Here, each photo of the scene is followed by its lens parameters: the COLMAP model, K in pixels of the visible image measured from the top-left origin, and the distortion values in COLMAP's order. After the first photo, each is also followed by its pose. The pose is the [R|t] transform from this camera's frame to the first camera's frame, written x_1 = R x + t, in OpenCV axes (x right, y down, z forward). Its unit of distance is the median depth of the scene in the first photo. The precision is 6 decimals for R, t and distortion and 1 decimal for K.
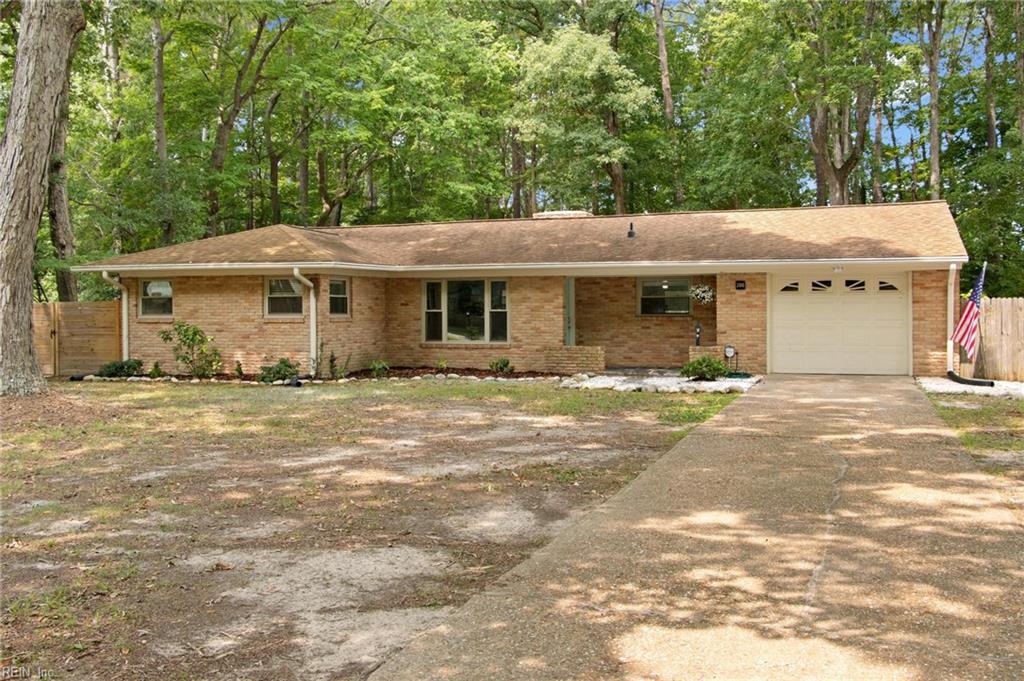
lens RADIAL K [[1128.8, 0, 512.0], [0, 1128.8, 340.5], [0, 0, 1]] dist [0.000324, 0.003271]
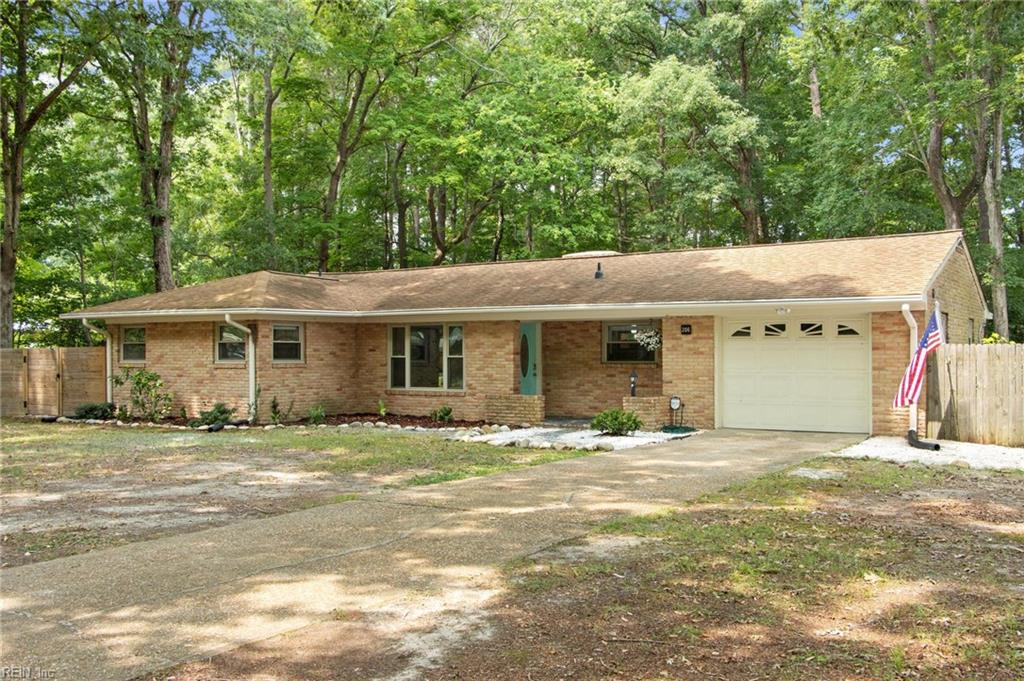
lens RADIAL K [[1128.8, 0, 512.0], [0, 1128.8, 340.5], [0, 0, 1]] dist [0.000324, 0.003271]
pose [[0.962703, -0.000593, -0.270561, 0.298861], [-0.009969, 0.999241, -0.037659, -0.004794], [0.270378, 0.038951, 0.961966, 0.091294]]
